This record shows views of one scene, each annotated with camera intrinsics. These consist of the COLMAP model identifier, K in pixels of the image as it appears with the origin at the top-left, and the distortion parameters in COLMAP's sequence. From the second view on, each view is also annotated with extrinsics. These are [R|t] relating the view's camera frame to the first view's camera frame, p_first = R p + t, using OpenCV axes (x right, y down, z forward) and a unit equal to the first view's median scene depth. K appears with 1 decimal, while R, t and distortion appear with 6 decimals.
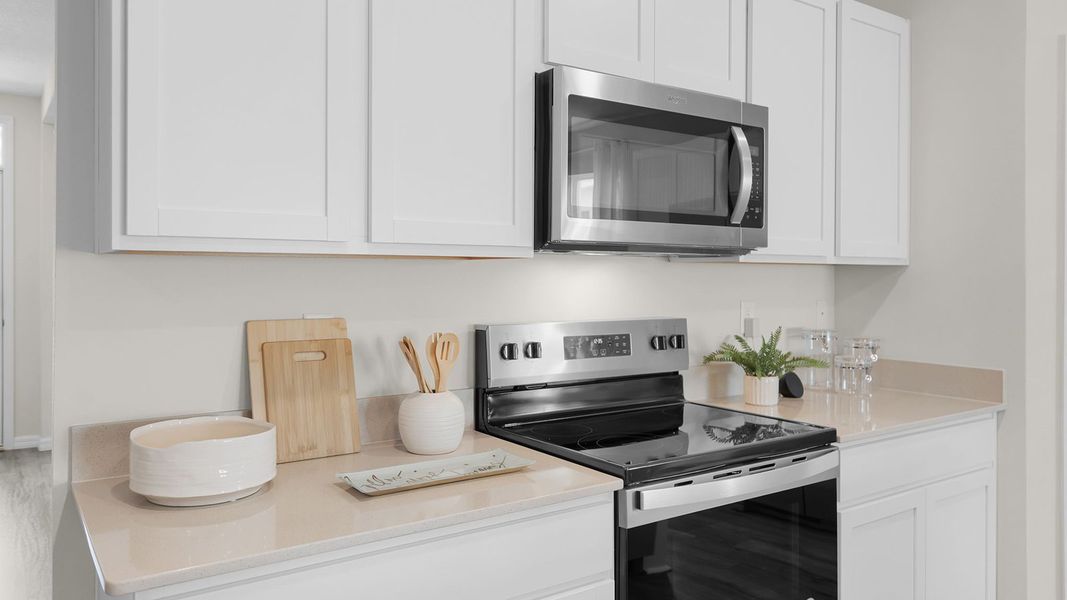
lens RADIAL K [[763.0, 0, 533.3], [0, 763.0, 296.3], [0, 0, 1]] dist [-0.013436, -0.001121]
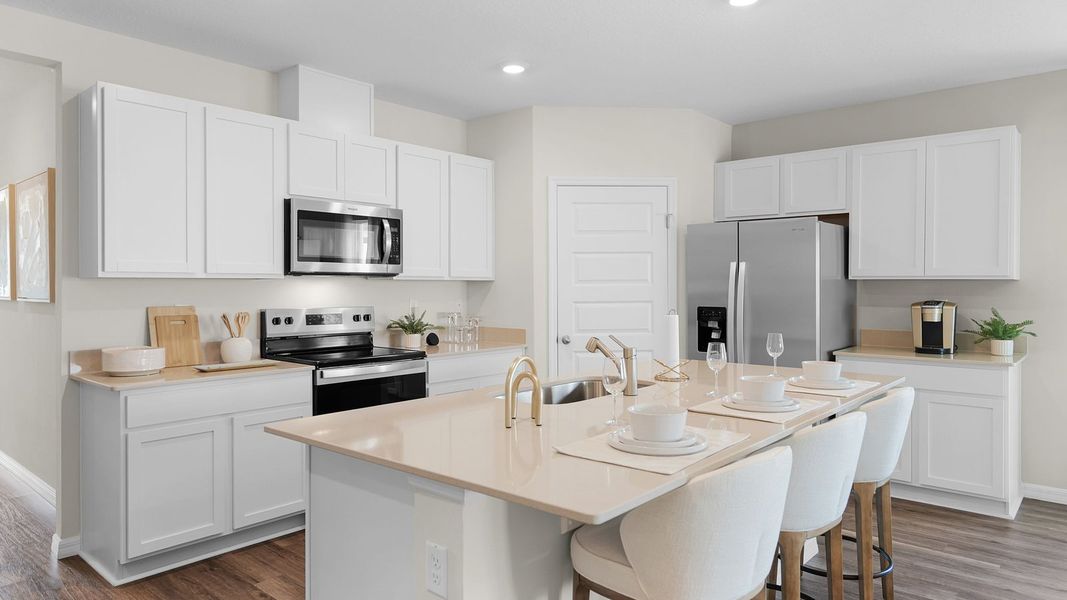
lens RADIAL K [[661.7, 0, 533.4], [0, 661.7, 294.8], [0, 0, 1]] dist [0.005580, 0.000603]
pose [[0.971250, -0.009085, 0.237888, 0.248921], [0.012817, 0.999818, -0.014146, 0.035624], [-0.237716, 0.016788, 0.971190, -1.093954]]
